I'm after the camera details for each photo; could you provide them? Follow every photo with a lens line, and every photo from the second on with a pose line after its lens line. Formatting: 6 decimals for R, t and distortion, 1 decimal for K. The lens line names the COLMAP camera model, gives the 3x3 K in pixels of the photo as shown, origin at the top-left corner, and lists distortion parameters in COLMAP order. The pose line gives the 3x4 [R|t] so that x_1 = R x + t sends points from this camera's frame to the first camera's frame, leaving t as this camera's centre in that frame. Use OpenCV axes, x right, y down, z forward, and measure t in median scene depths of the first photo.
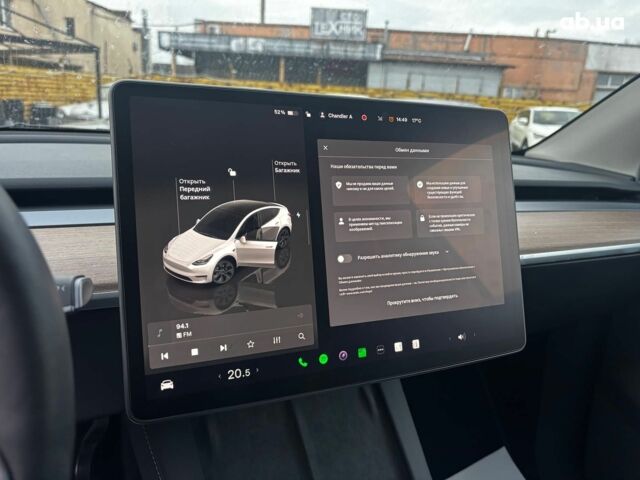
lens RADIAL K [[480.5, 0, 316.0], [0, 480.5, 241.0], [0, 0, 1]] dist [0.049007, -0.072484]
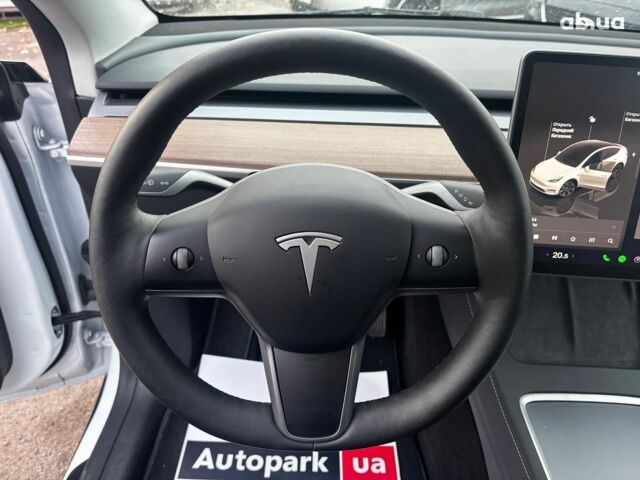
lens RADIAL K [[480.5, 0, 316.0], [0, 480.5, 241.0], [0, 0, 1]] dist [0.049007, -0.072484]
pose [[0.897762, 0.233173, -0.373704, -0.281820], [-0.099946, 0.934102, 0.342730, -0.211182], [0.428993, -0.270339, 0.861906, -0.626512]]
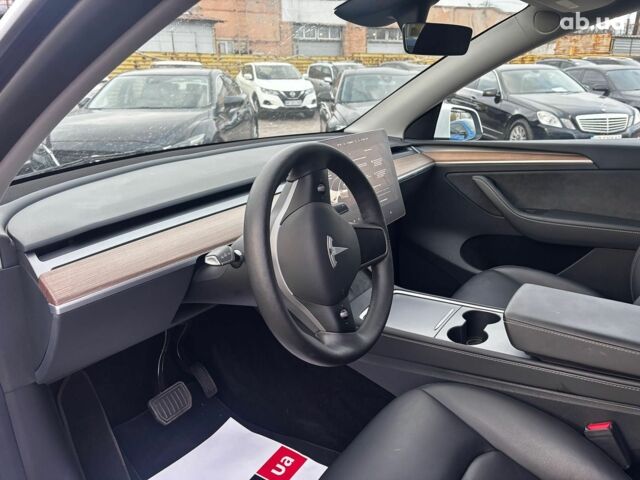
lens RADIAL K [[489.2, 0, 309.6], [0, 489.2, 248.4], [0, 0, 1]] dist [0.005639, -0.000102]
pose [[0.854069, -0.228285, 0.467388, -1.783808], [0.180511, 0.972784, 0.145281, -0.125699], [-0.487833, -0.039711, 0.872033, -1.540266]]
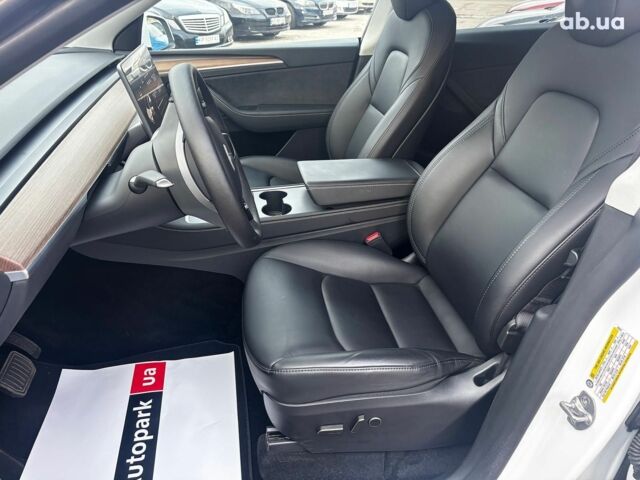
lens RADIAL K [[480.5, 0, 316.0], [0, 480.5, 241.0], [0, 0, 1]] dist [0.049007, -0.072484]
pose [[0.252531, -0.504650, 0.825565, -2.844595], [0.224453, 0.860497, 0.457346, -0.447528], [-0.941195, 0.069807, 0.330572, -1.000293]]
